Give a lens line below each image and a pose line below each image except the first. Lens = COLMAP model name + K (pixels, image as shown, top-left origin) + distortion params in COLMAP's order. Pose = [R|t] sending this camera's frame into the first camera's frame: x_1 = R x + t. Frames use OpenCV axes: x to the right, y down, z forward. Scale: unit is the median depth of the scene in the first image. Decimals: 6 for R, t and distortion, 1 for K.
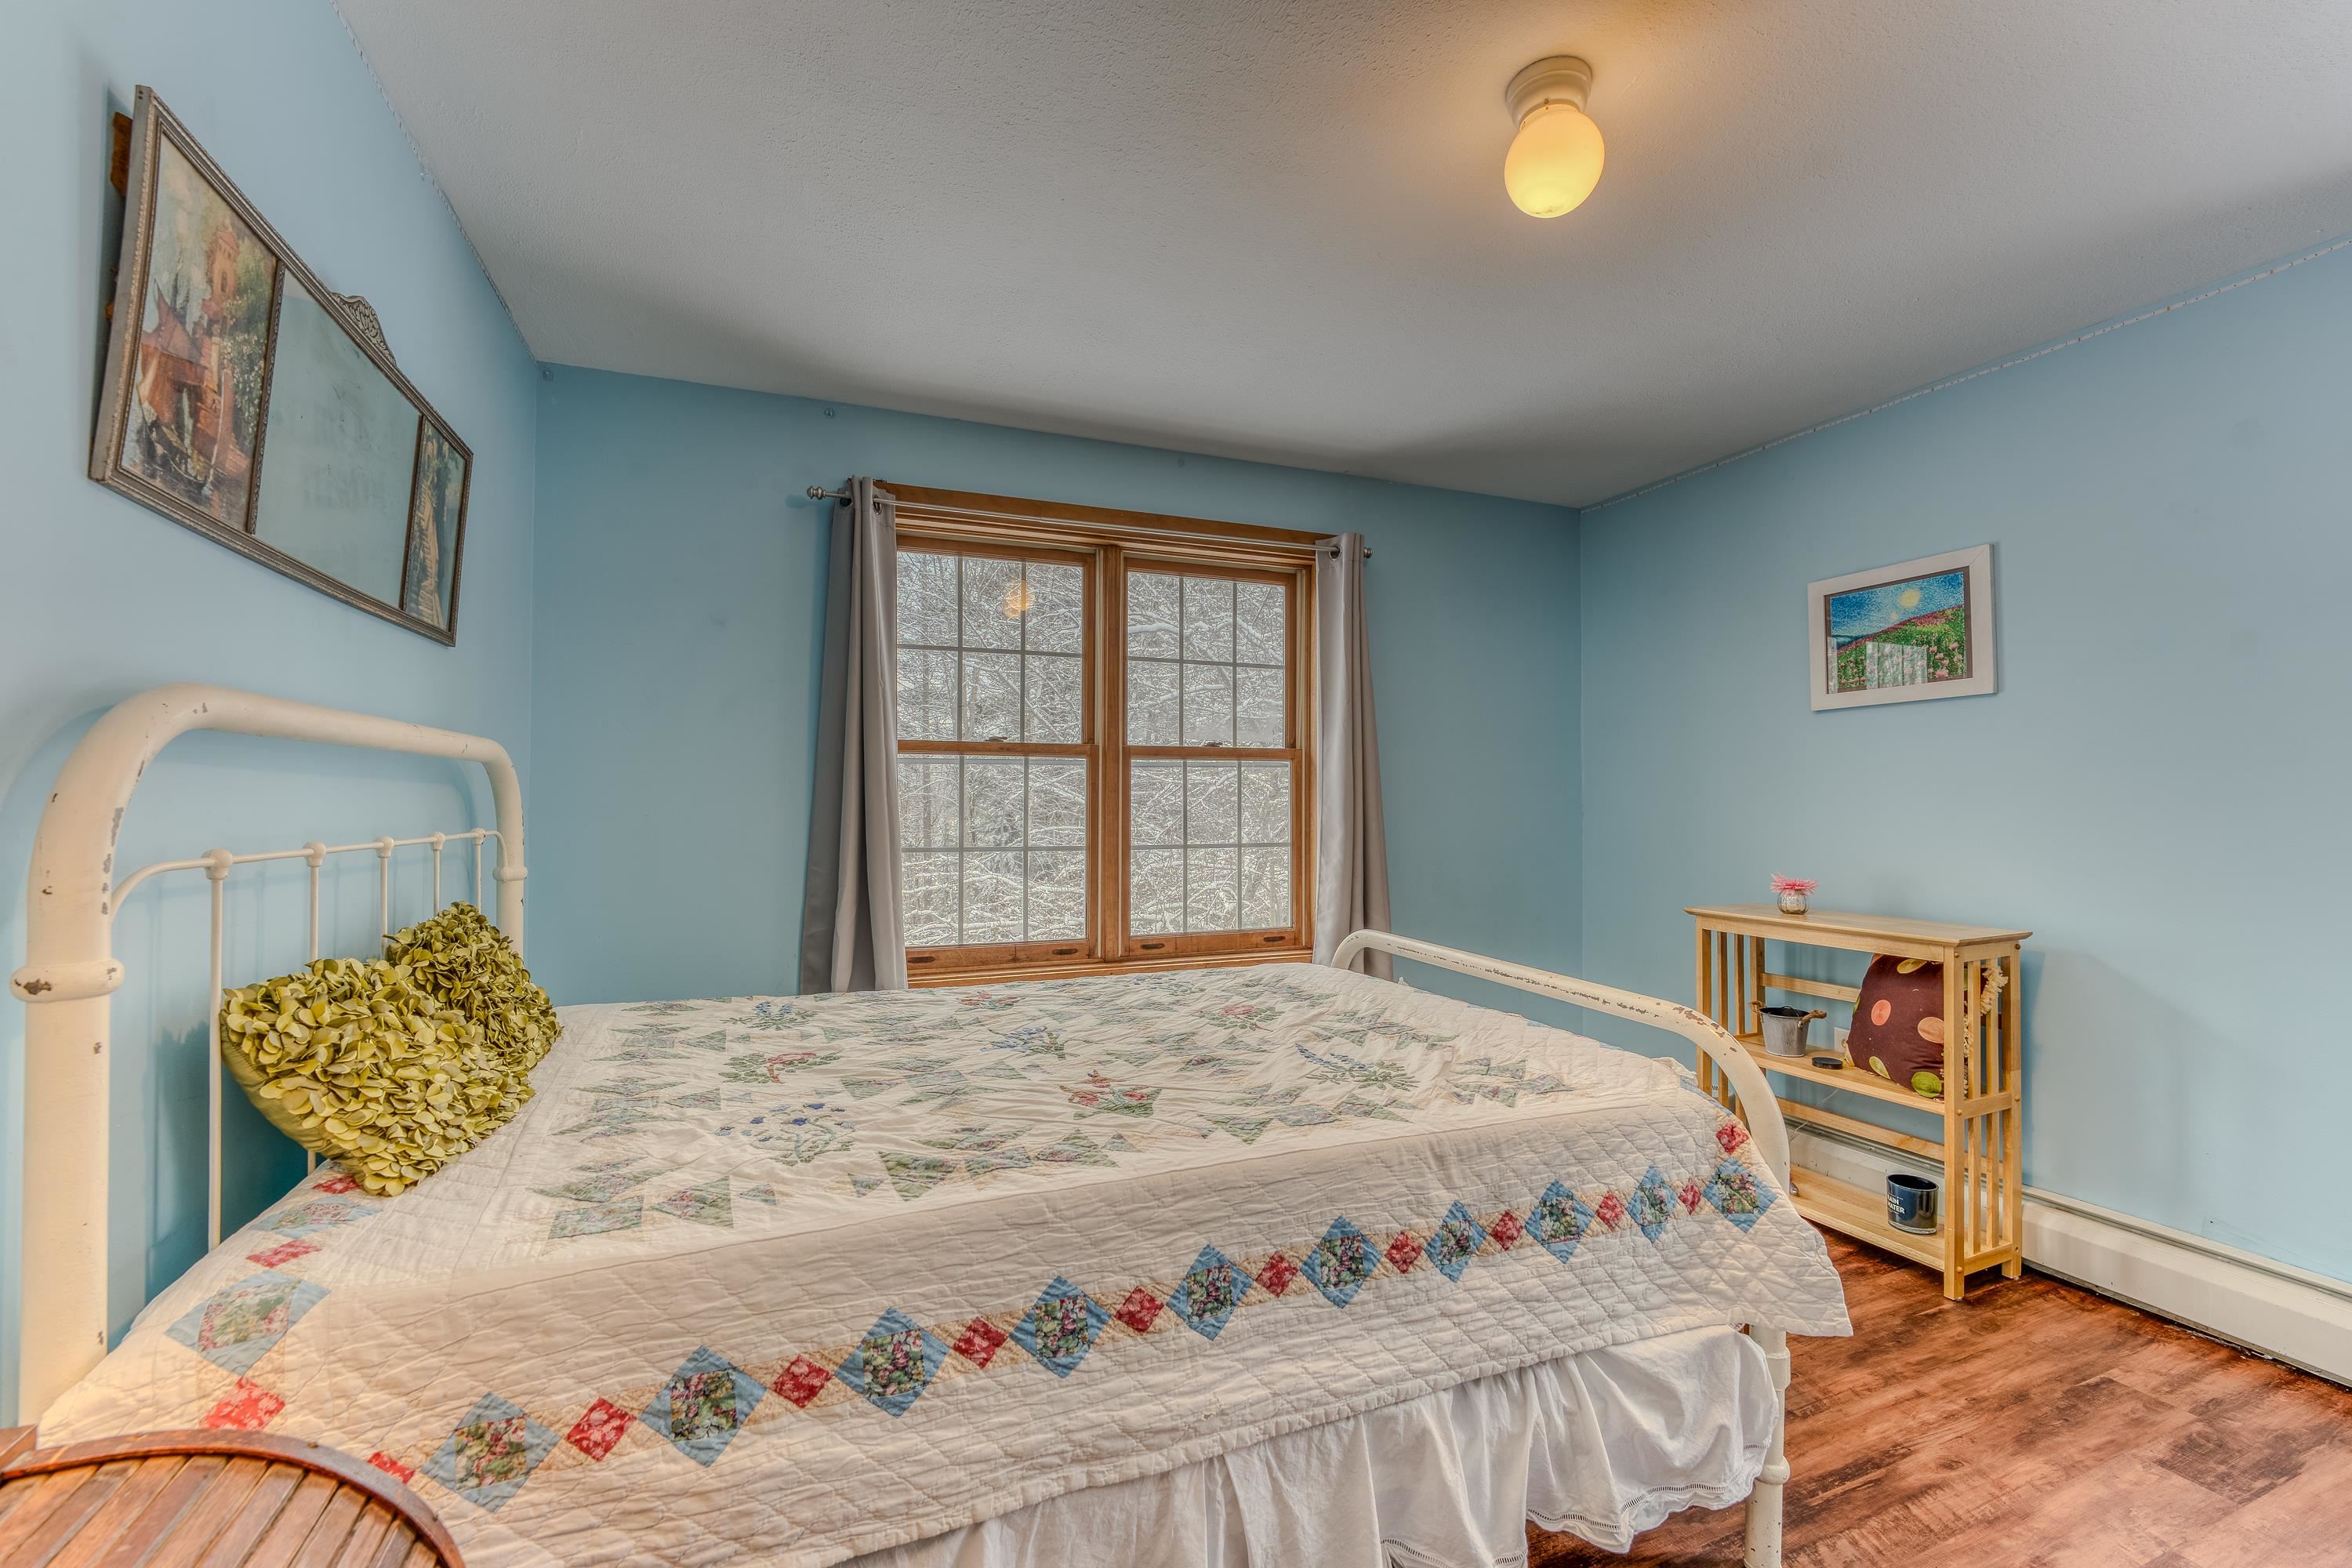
lens RADIAL K [[957.7, 0, 1165.1], [0, 957.7, 780.3], [0, 0, 1]] dist [-0.023445, 0.001210]
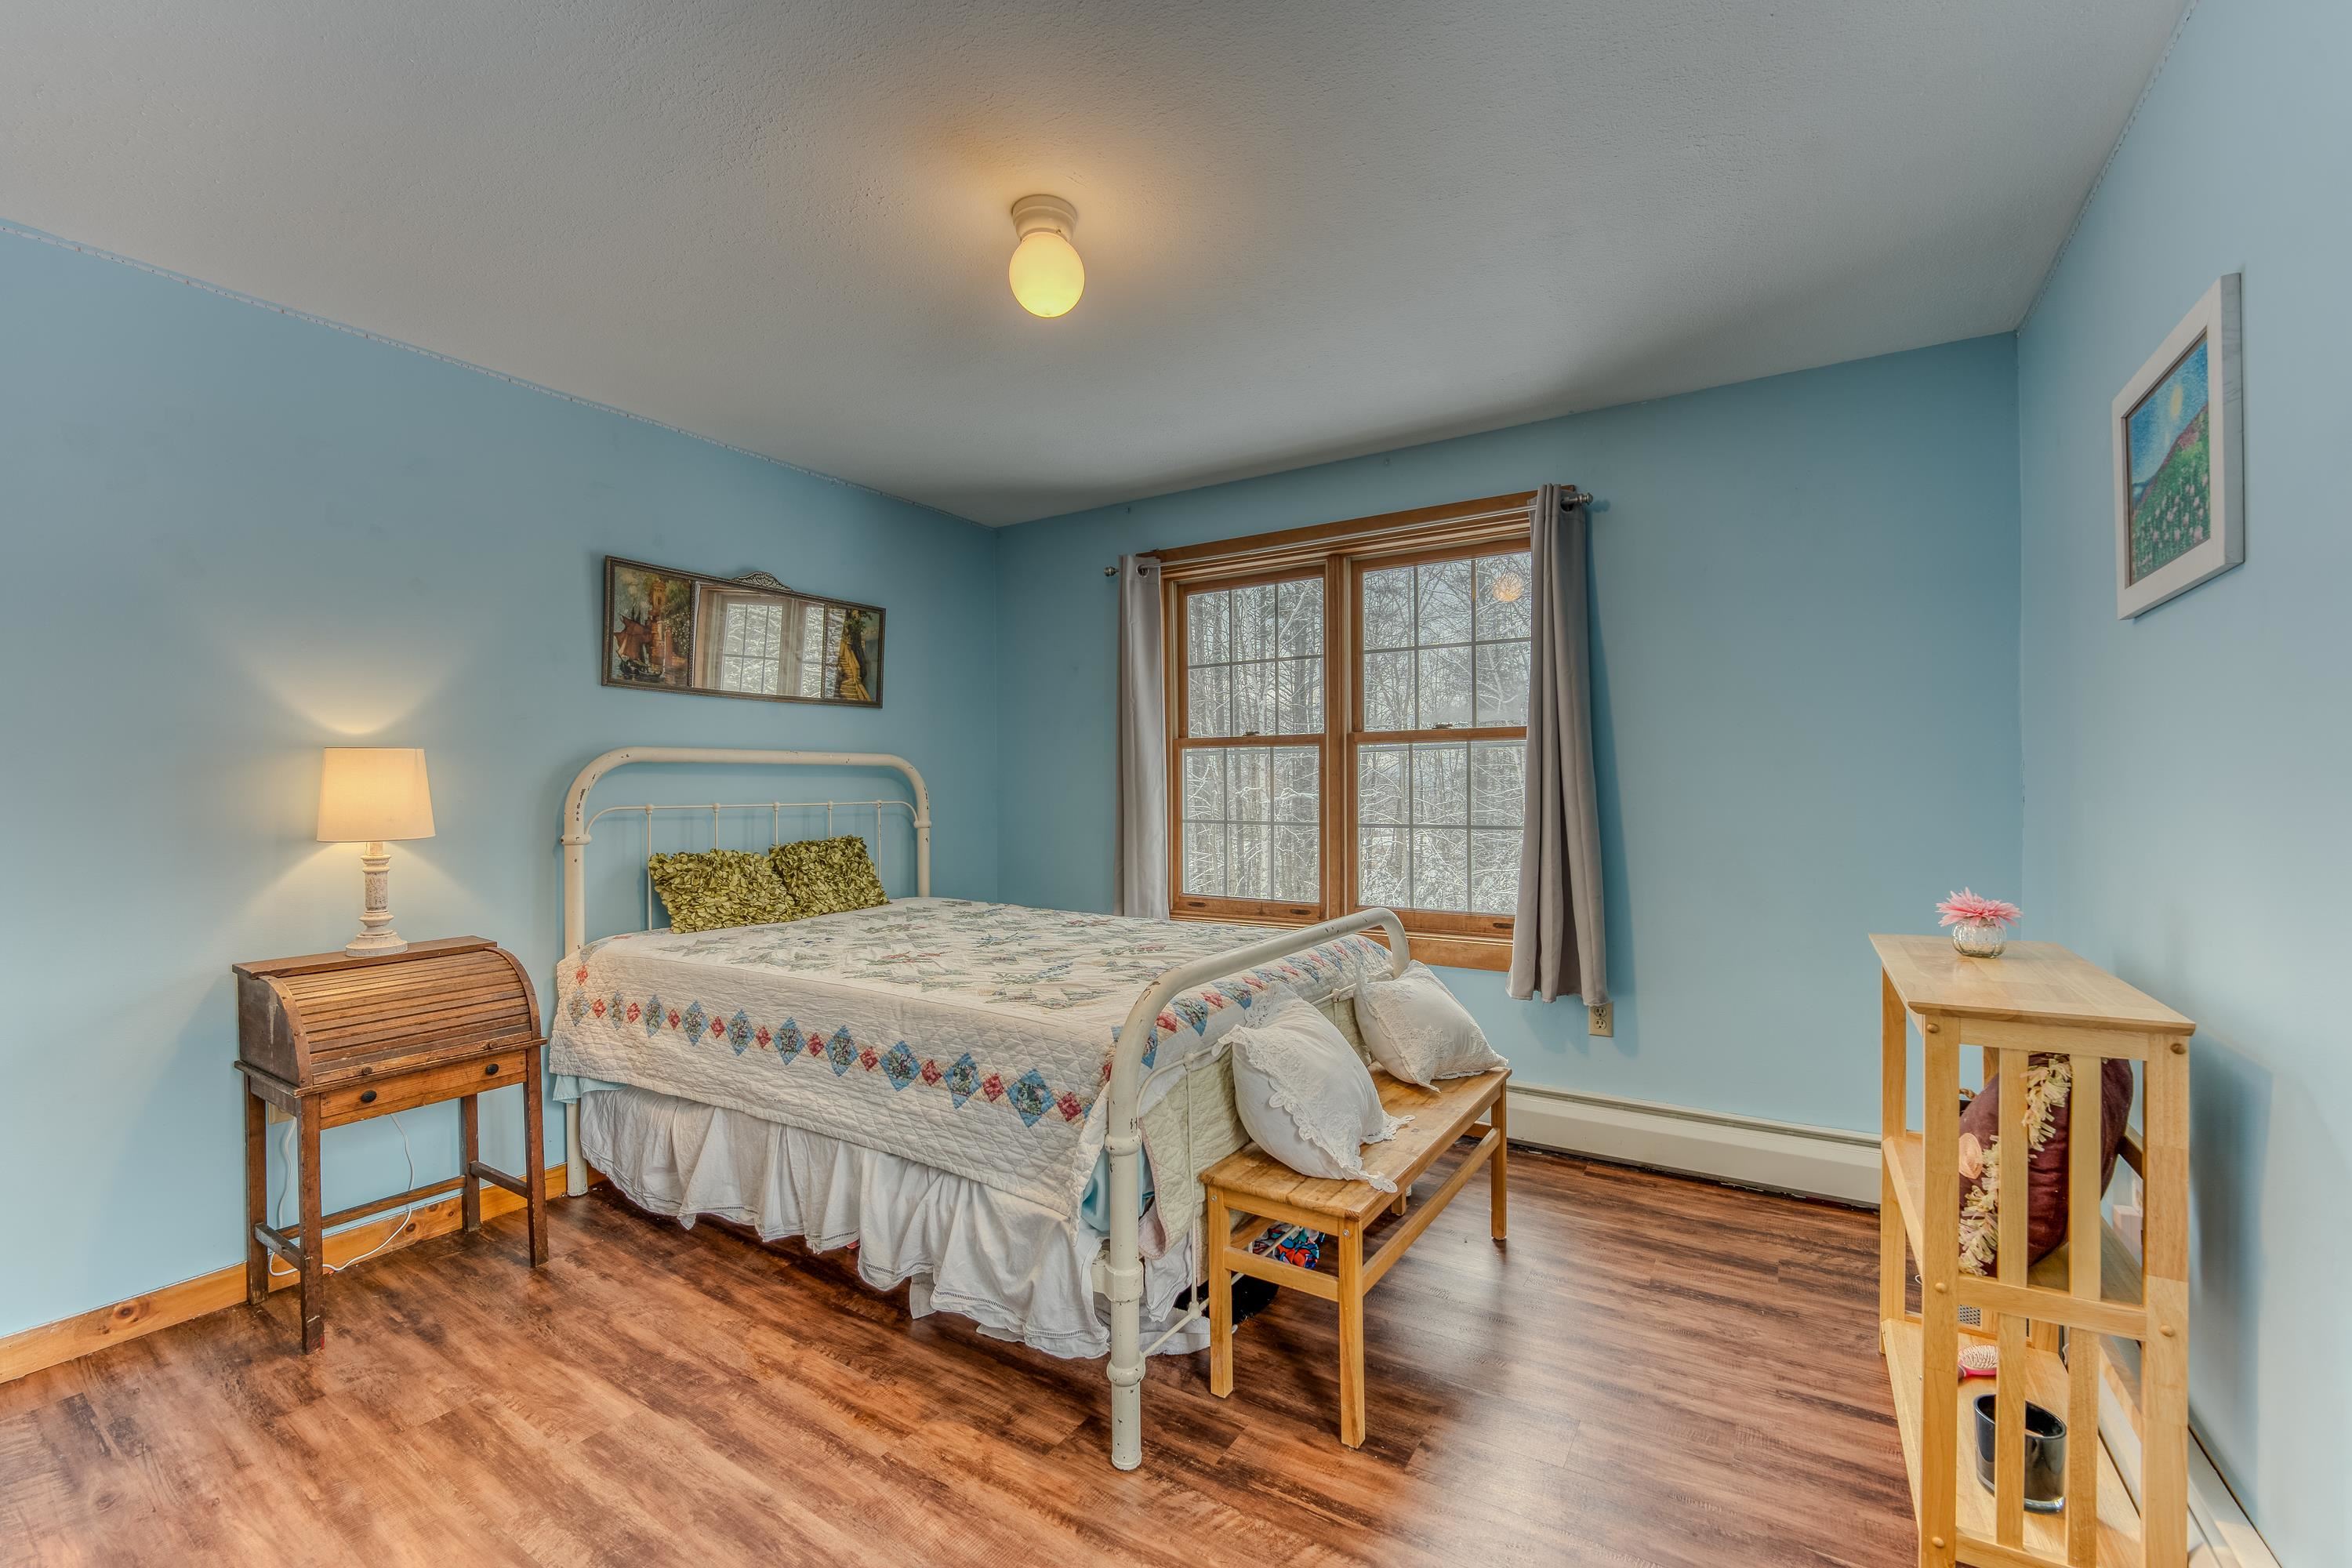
lens RADIAL K [[957.7, 0, 1167.5], [0, 957.7, 786.3], [0, 0, 1]] dist [-0.023445, 0.001210]
pose [[0.594720, -0.005298, -0.803916, 1.648452], [0.023562, 0.999664, 0.010843, 0.018766], [0.803588, -0.025391, 0.594645, 0.392444]]
